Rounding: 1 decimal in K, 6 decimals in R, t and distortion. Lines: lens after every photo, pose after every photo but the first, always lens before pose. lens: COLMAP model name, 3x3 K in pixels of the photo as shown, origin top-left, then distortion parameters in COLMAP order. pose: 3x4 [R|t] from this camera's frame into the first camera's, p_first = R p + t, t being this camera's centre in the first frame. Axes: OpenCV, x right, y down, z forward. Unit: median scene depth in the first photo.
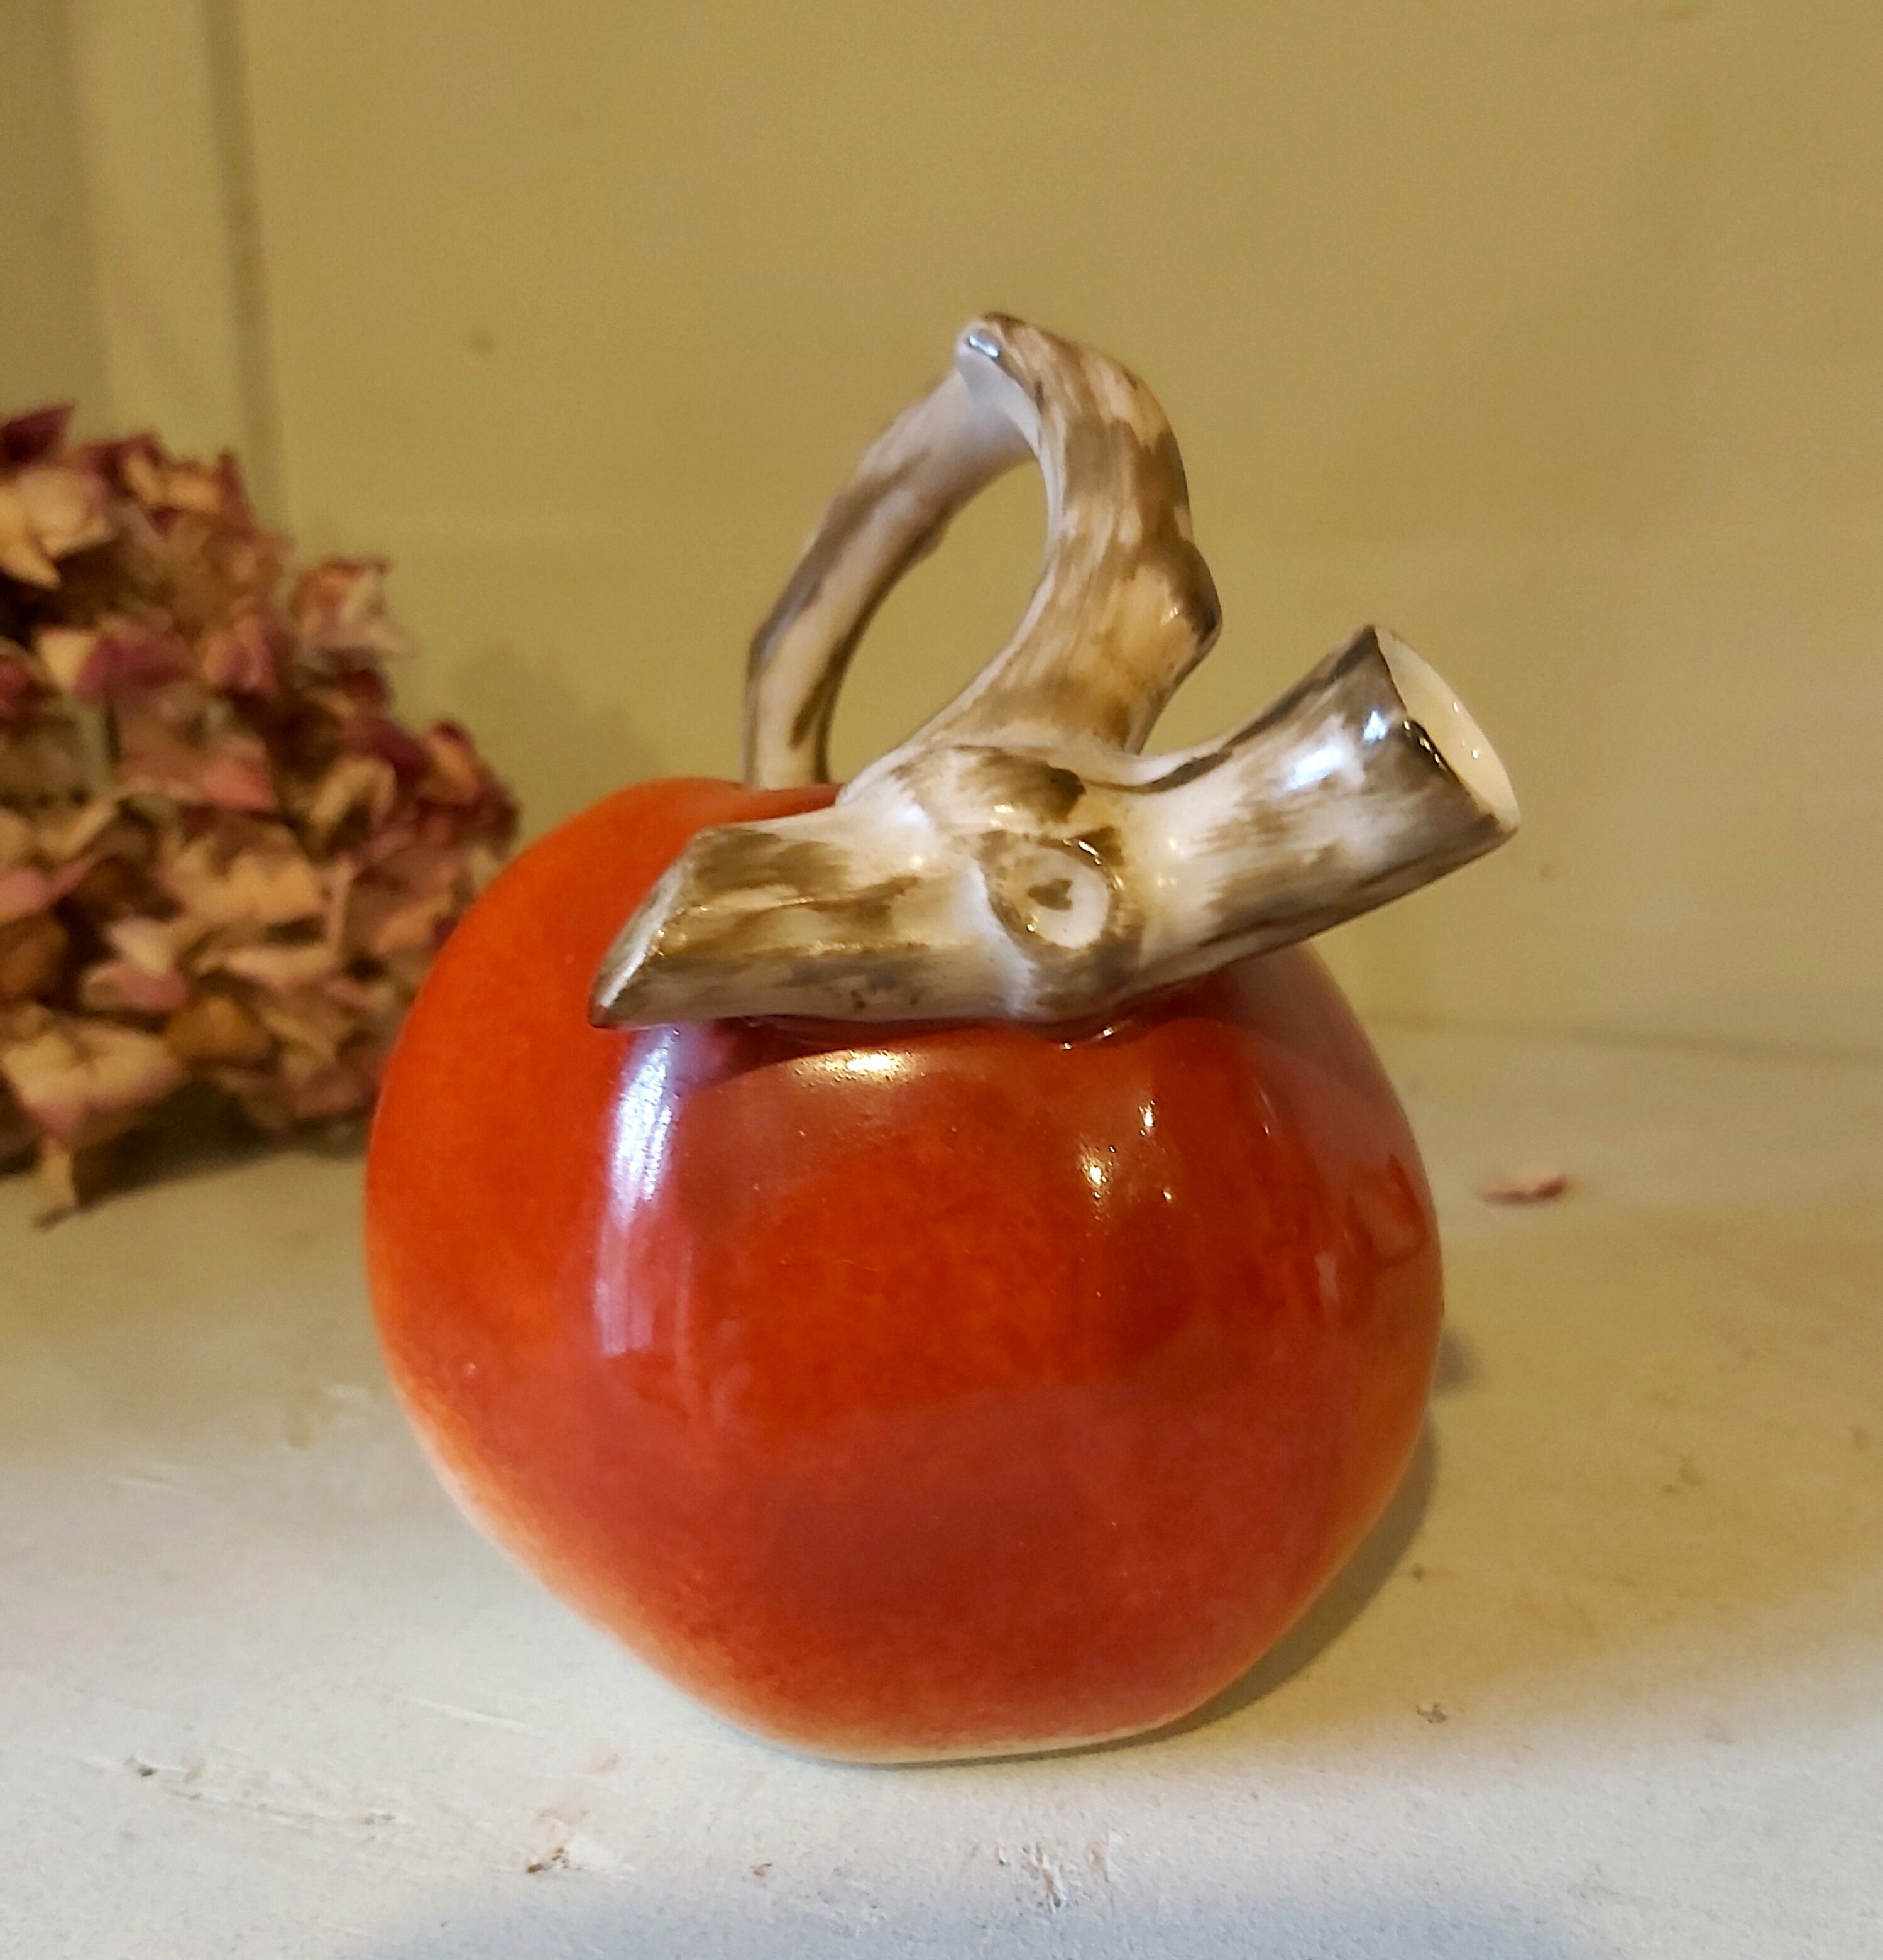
lens RADIAL K [[2132.0, 0, 941.5], [0, 2132.0, 980.0], [0, 0, 1]] dist [0.091287, -0.256320]
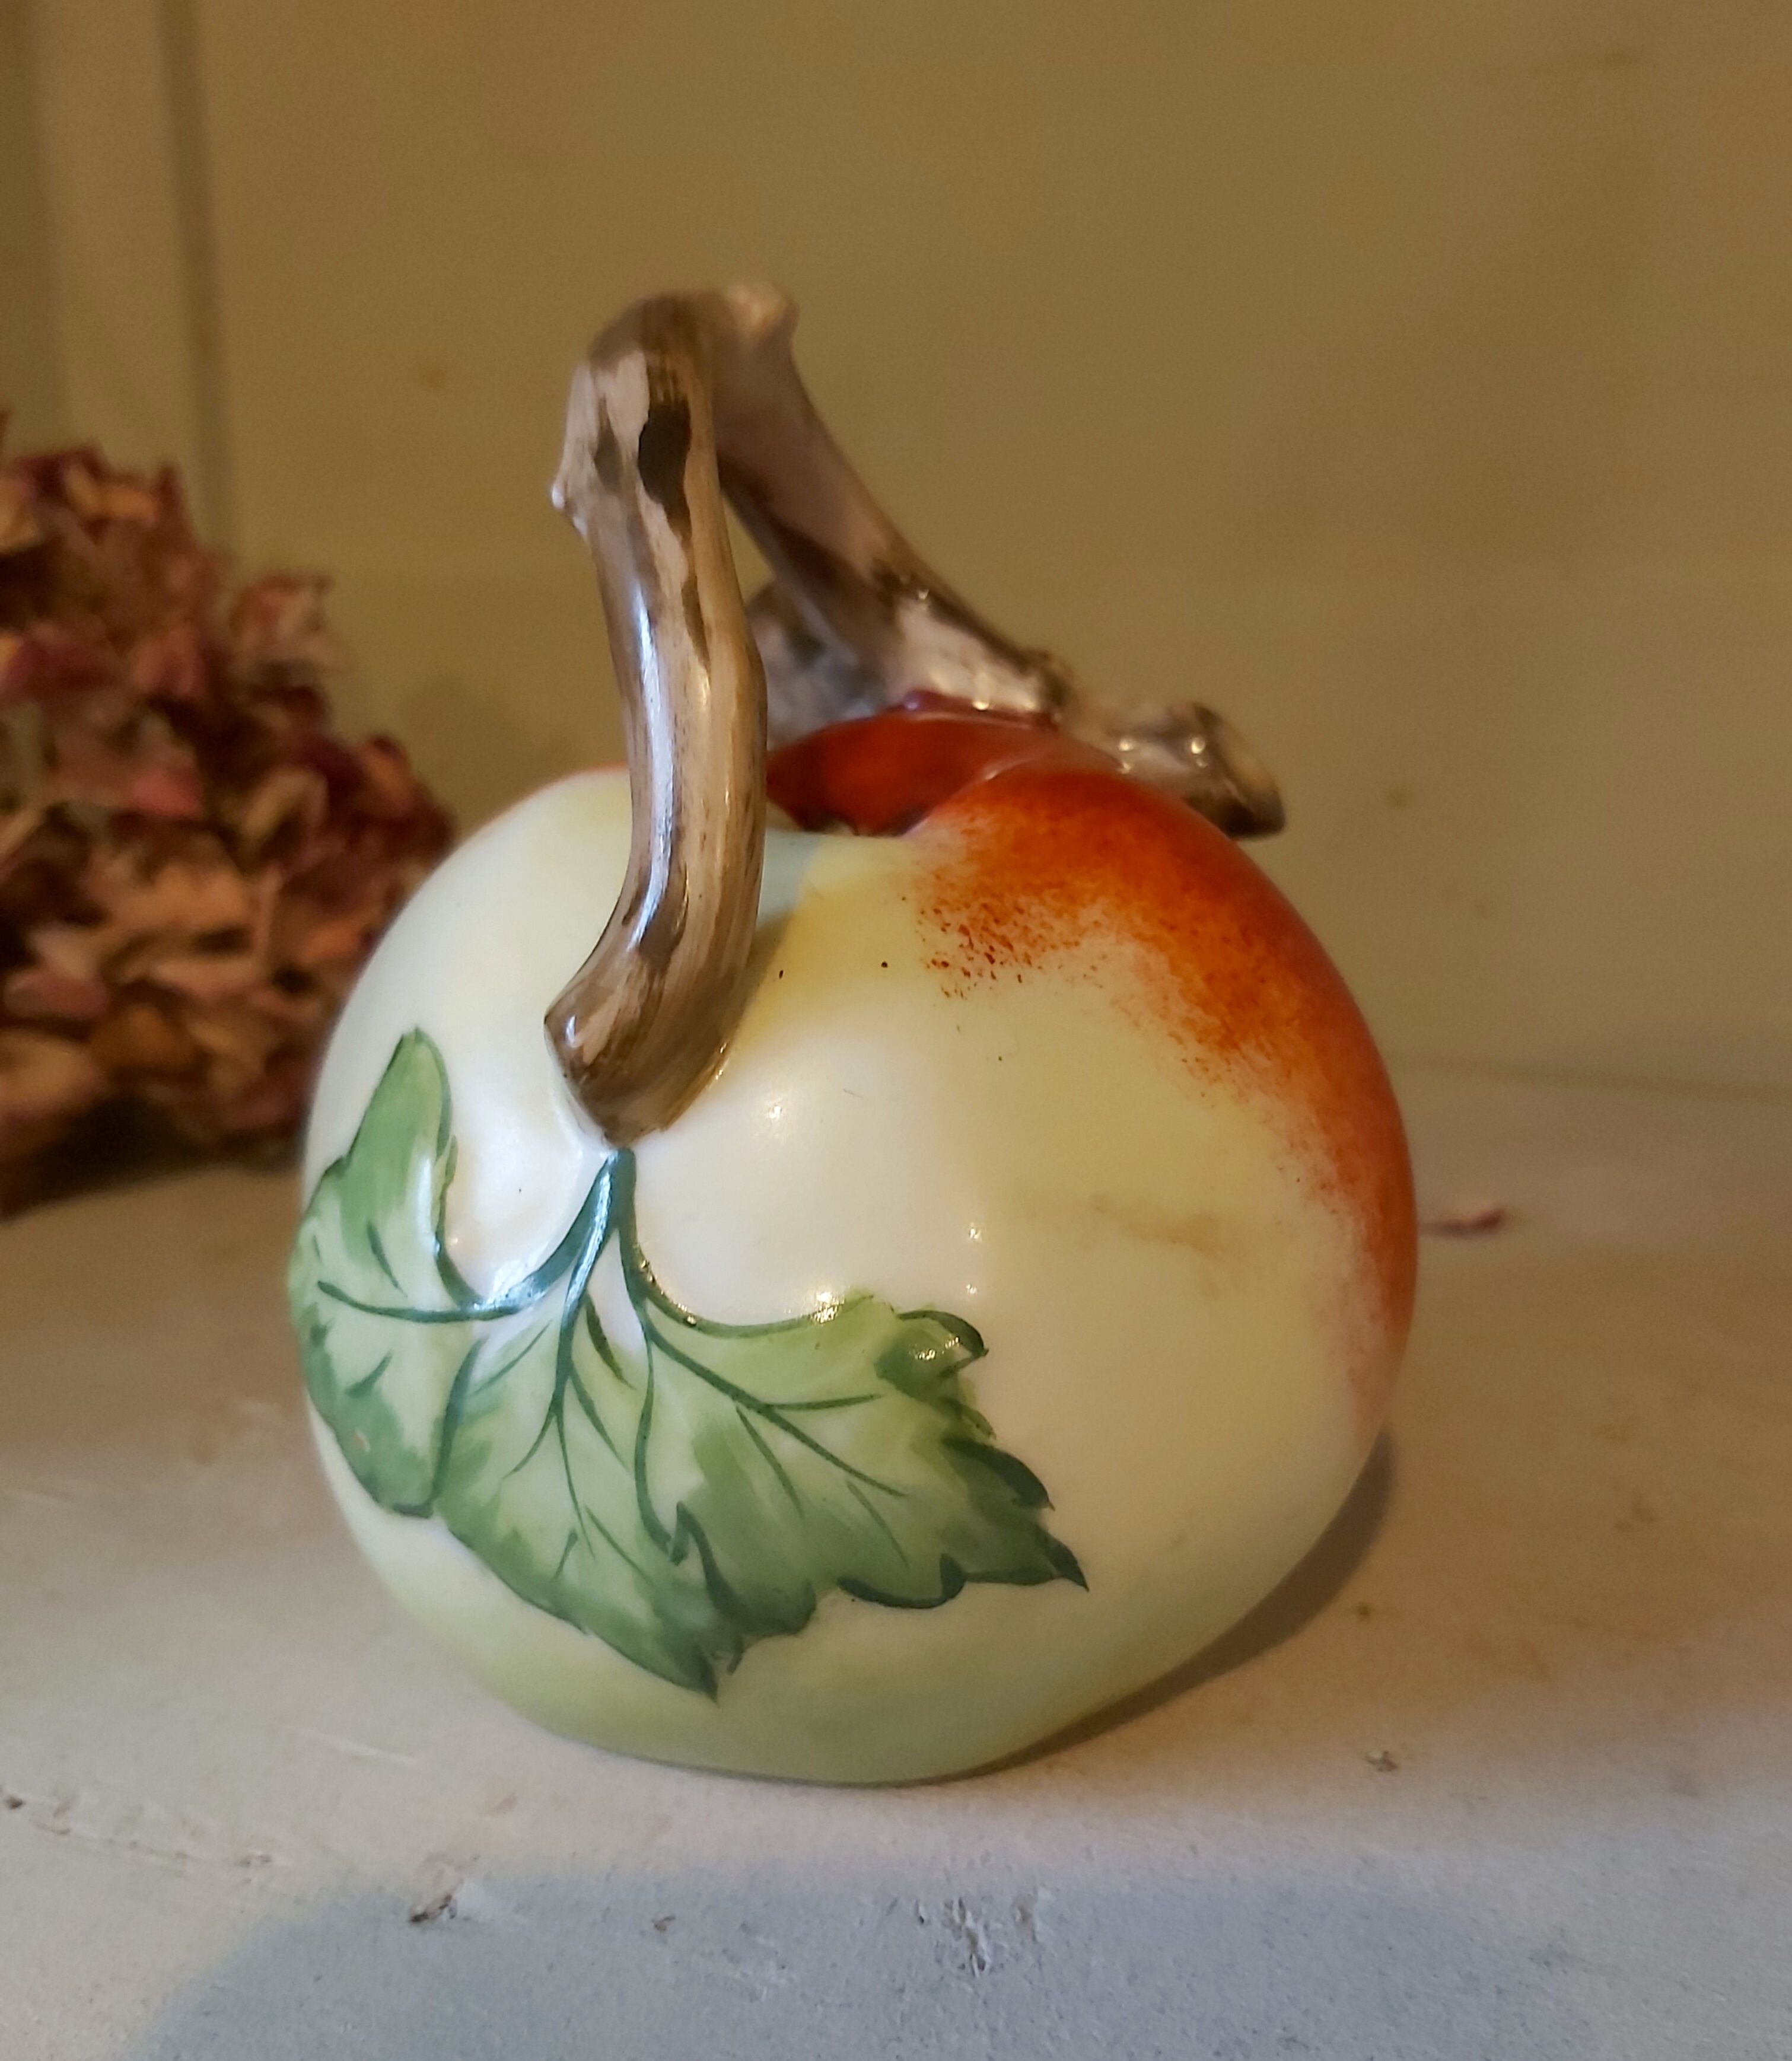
lens RADIAL K [[1990.3, 0, 882.8], [0, 1990.3, 1034.0], [0, 0, 1]] dist [0.111525, -0.271345]
pose [[0.999898, 0.014250, 0.000440, 0.005095], [-0.014249, 0.999896, -0.002126, 0.028746], [-0.000470, 0.002119, 0.999998, 0.123066]]
